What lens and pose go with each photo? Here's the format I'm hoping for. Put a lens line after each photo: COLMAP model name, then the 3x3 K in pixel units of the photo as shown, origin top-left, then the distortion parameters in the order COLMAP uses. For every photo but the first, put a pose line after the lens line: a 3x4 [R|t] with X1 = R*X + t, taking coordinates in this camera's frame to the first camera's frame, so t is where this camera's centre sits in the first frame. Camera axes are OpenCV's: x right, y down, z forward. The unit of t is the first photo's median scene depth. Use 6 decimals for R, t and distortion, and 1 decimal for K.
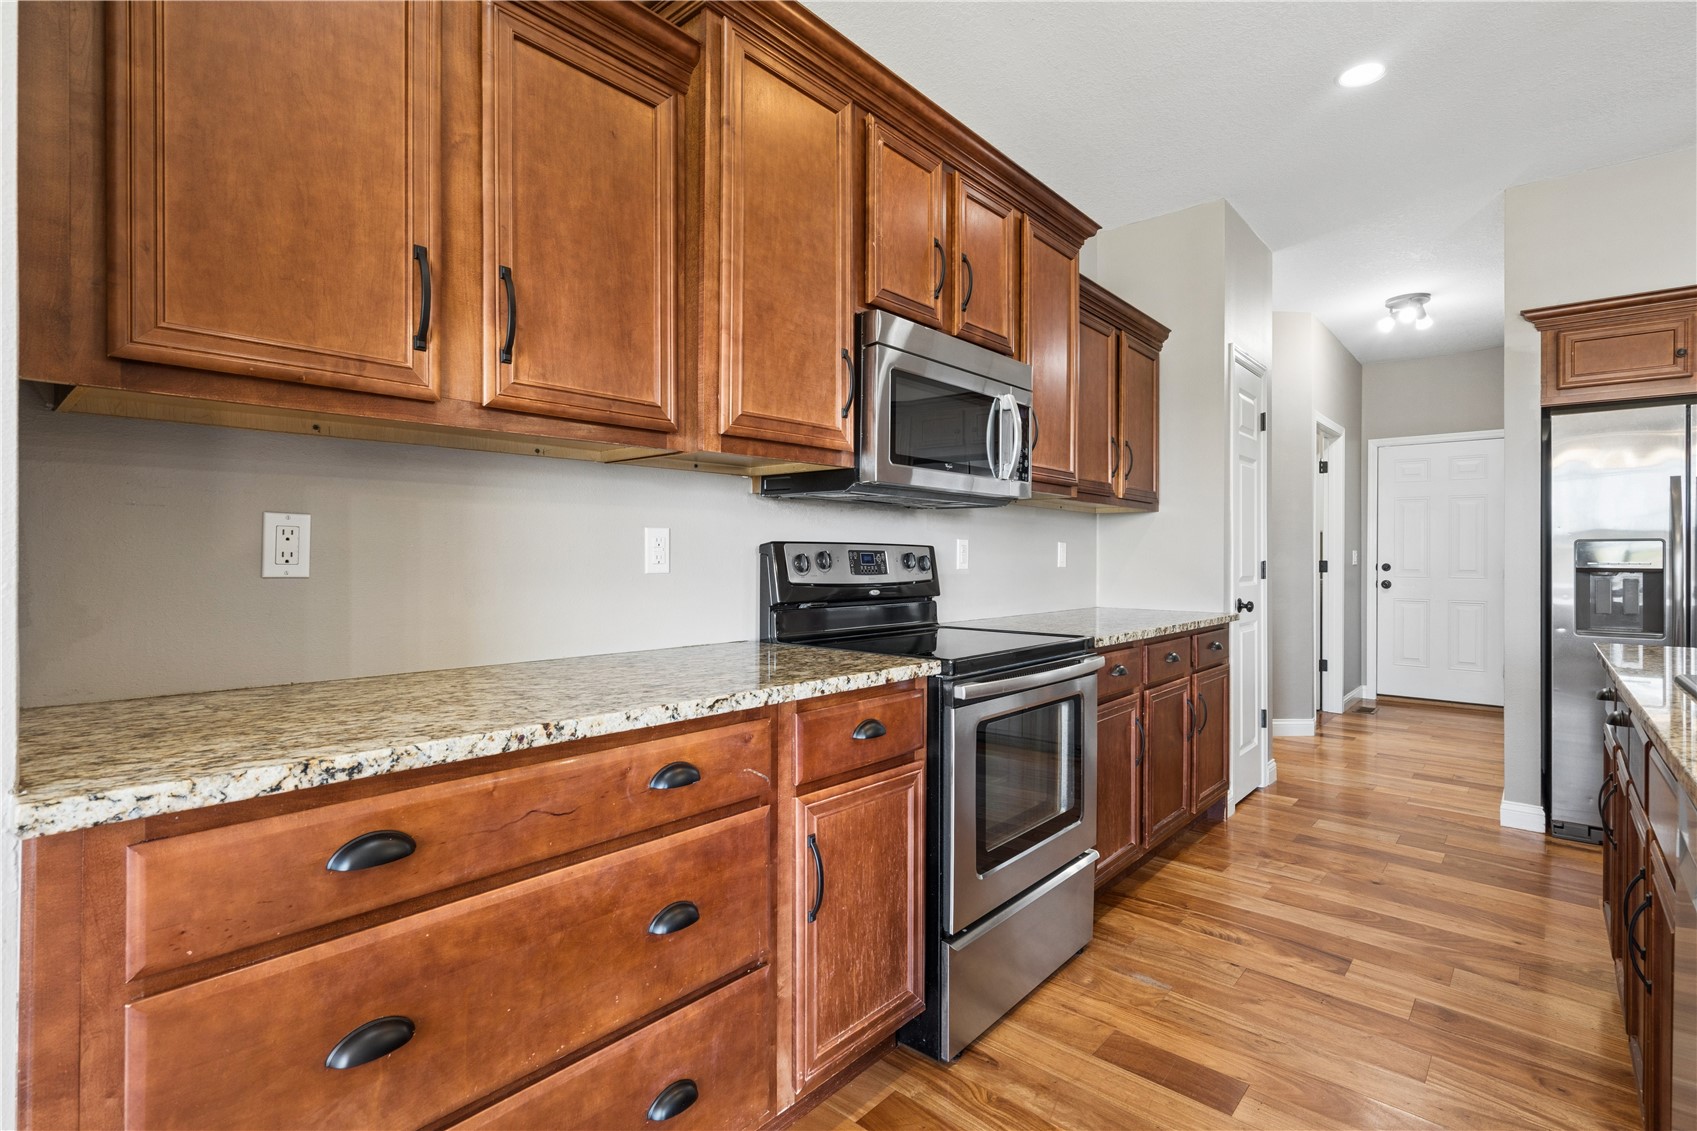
lens RADIAL K [[790.6, 0, 856.4], [0, 790.6, 561.1], [0, 0, 1]] dist [-0.004719, -0.000267]
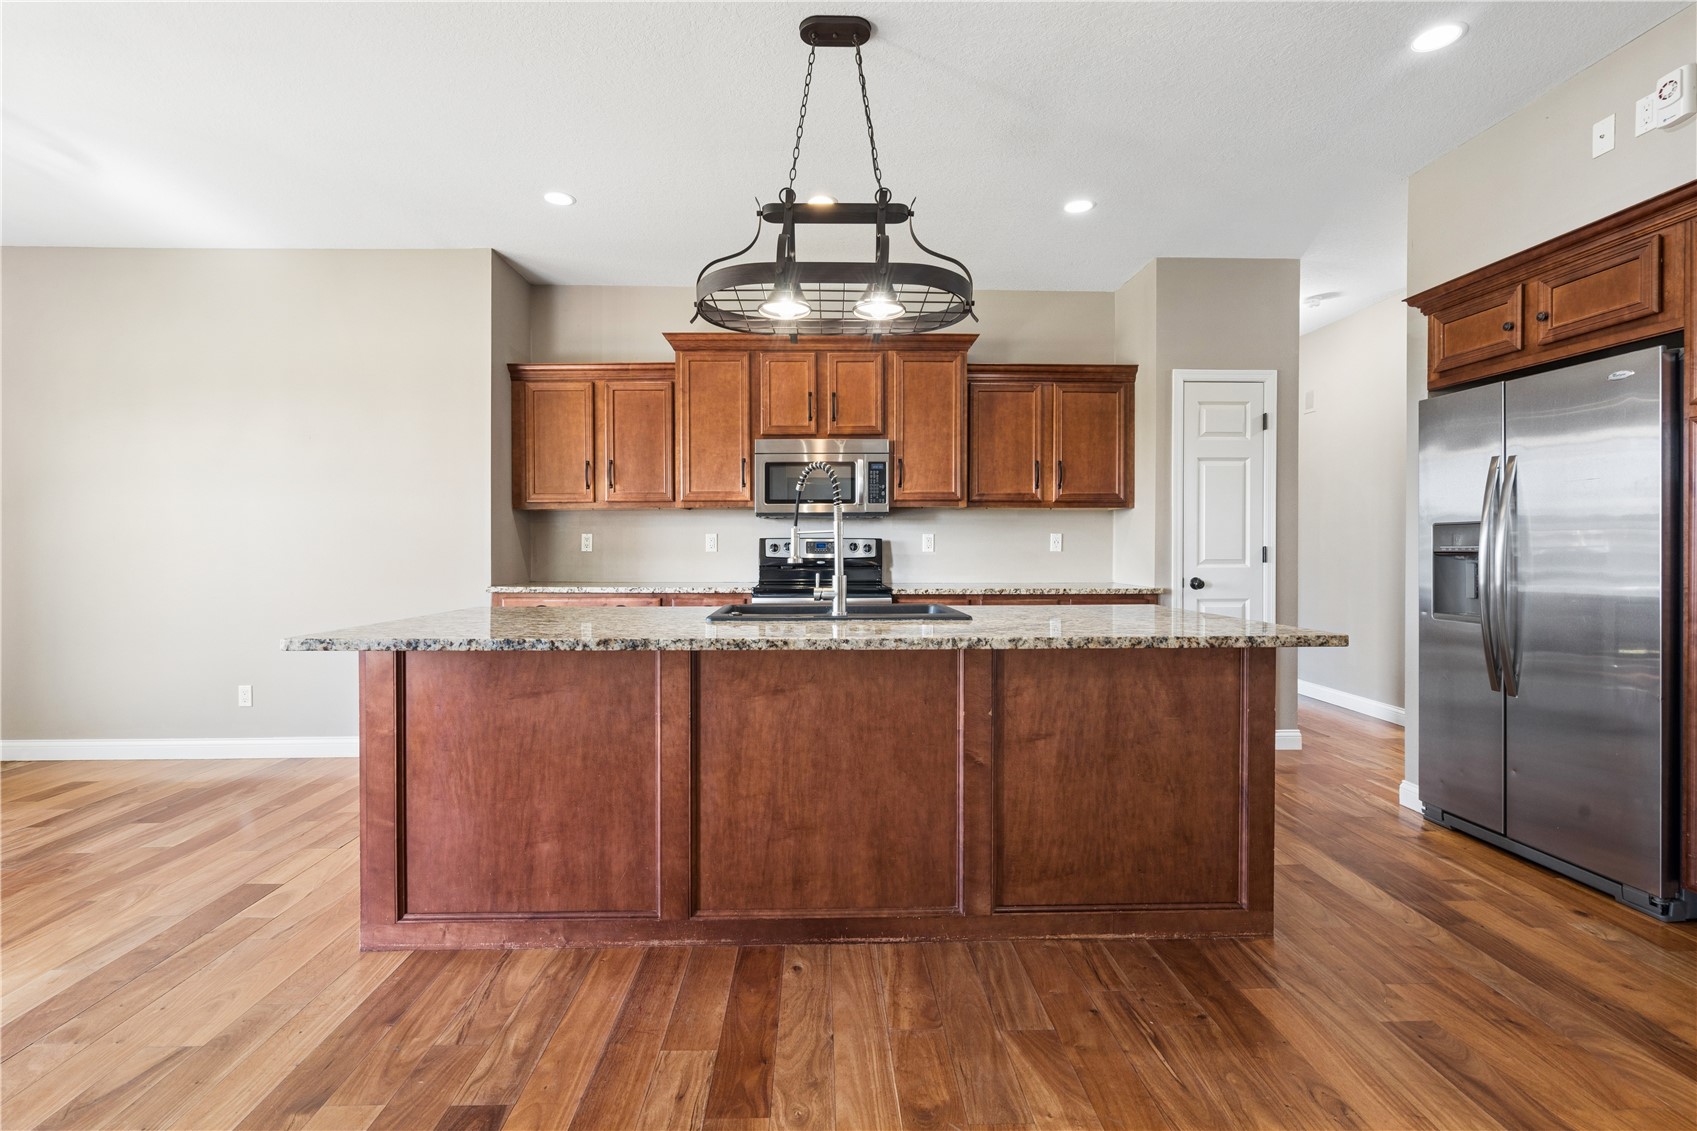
lens RADIAL K [[780.0, 0, 845.1], [0, 780.0, 552.1], [0, 0, 1]] dist [-0.007772, 0.000210]
pose [[0.676628, -0.000666, -0.736325, 1.691960], [0.000691, 1.000000, -0.000270, 0.015443], [0.736325, -0.000326, 0.676628, -0.328444]]
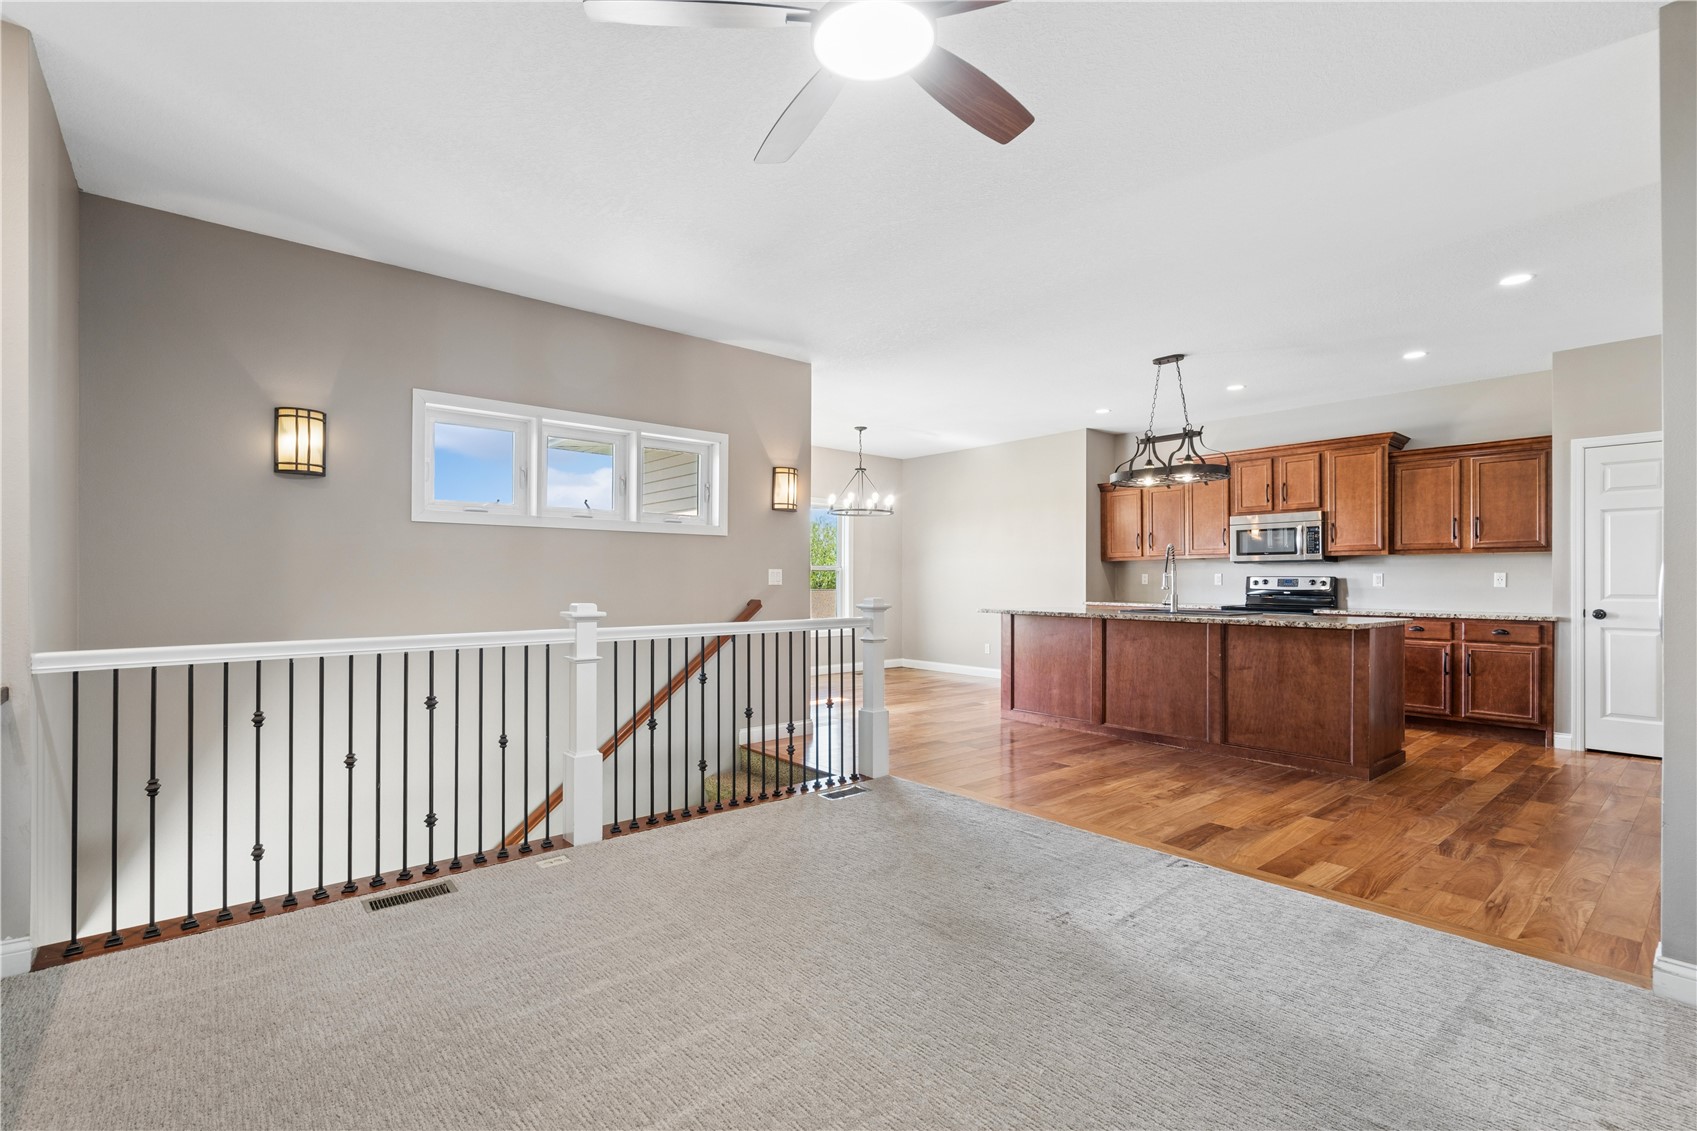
lens RADIAL K [[766.2, 0, 843.8], [0, 766.2, 571.1], [0, 0, 1]] dist [-0.002047, 0.000553]
pose [[-0.151548, -0.017433, -0.988296, 3.539543], [-0.009319, 0.999825, -0.016207, 0.023050], [0.988406, 0.006754, -0.151684, -0.262582]]
